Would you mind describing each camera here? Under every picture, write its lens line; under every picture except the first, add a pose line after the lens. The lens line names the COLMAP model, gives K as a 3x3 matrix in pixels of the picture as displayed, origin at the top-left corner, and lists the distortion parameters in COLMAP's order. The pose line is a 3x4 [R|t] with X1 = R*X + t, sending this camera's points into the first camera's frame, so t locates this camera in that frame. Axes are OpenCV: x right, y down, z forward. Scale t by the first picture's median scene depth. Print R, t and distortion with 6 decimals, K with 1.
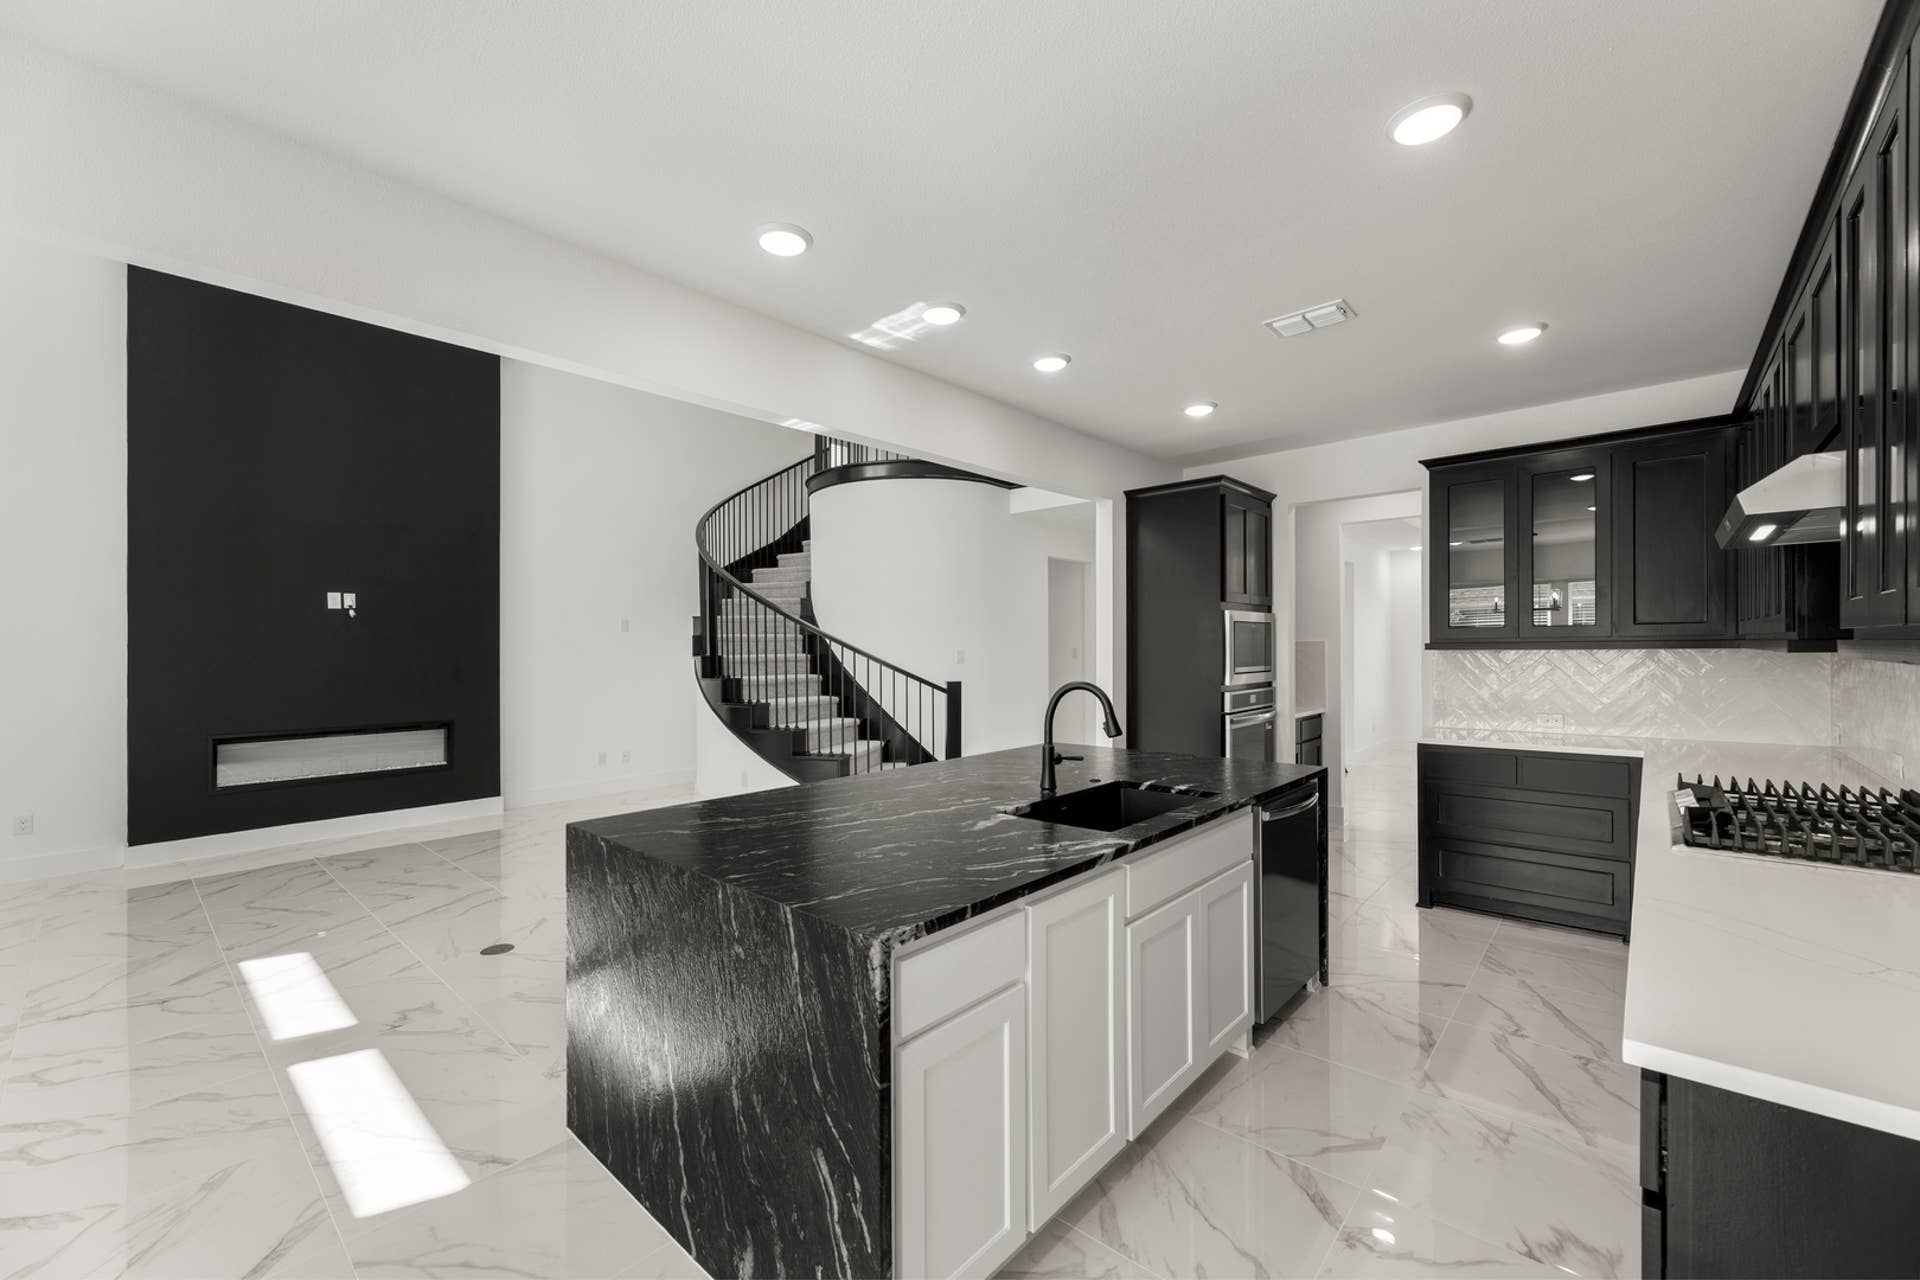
lens RADIAL K [[763.1, 0, 986.6], [0, 763.1, 668.2], [0, 0, 1]] dist [-0.000386, -0.000324]
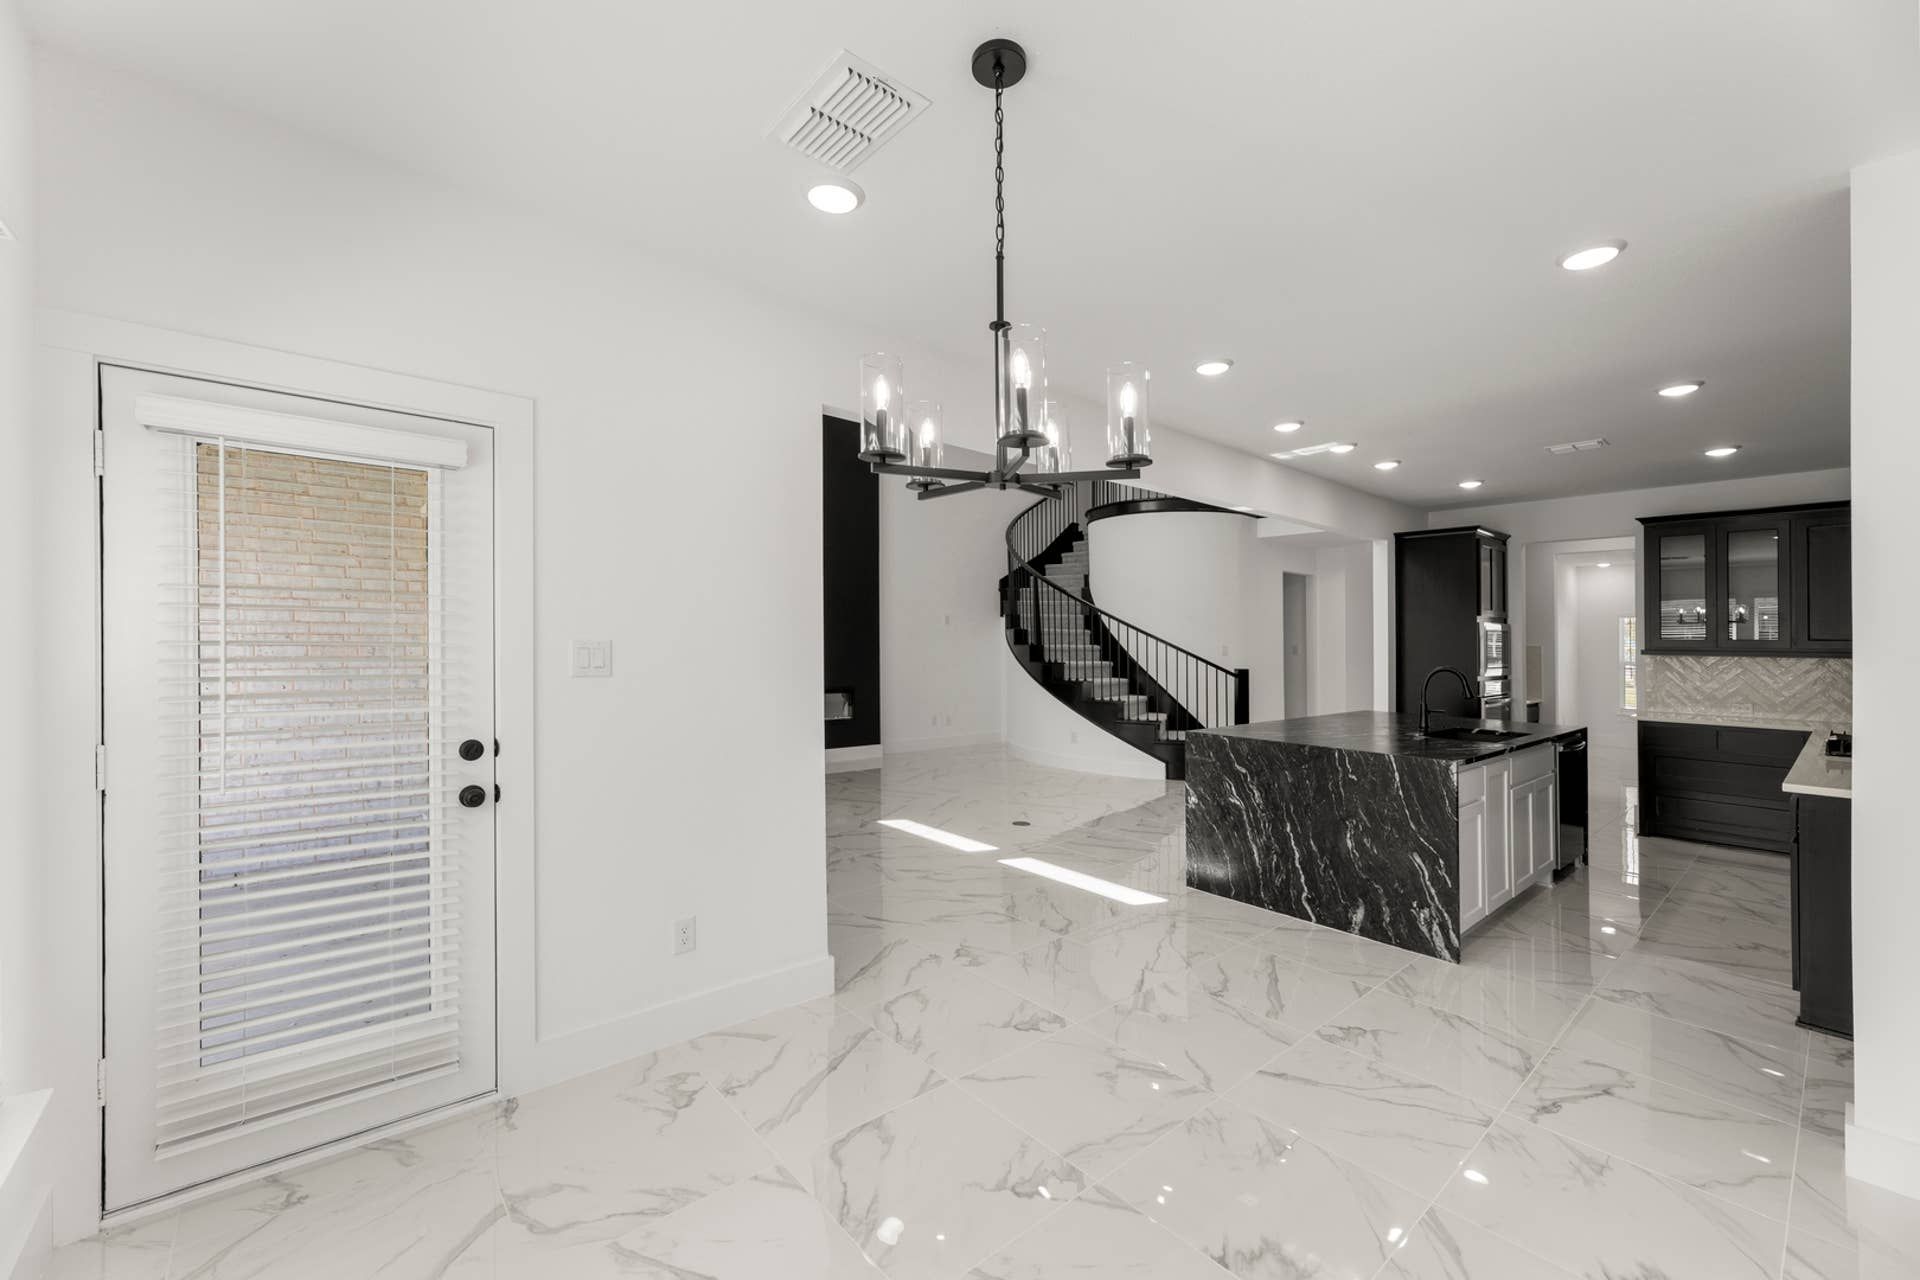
lens RADIAL K [[779.3, 0, 981.6], [0, 779.3, 636.6], [0, 0, 1]] dist [0.000255, -0.000118]
pose [[0.991558, 0.024560, -0.127320, -0.439843], [-0.028590, 0.999143, -0.029926, 0.019882], [0.126476, 0.033313, 0.991410, -0.564362]]
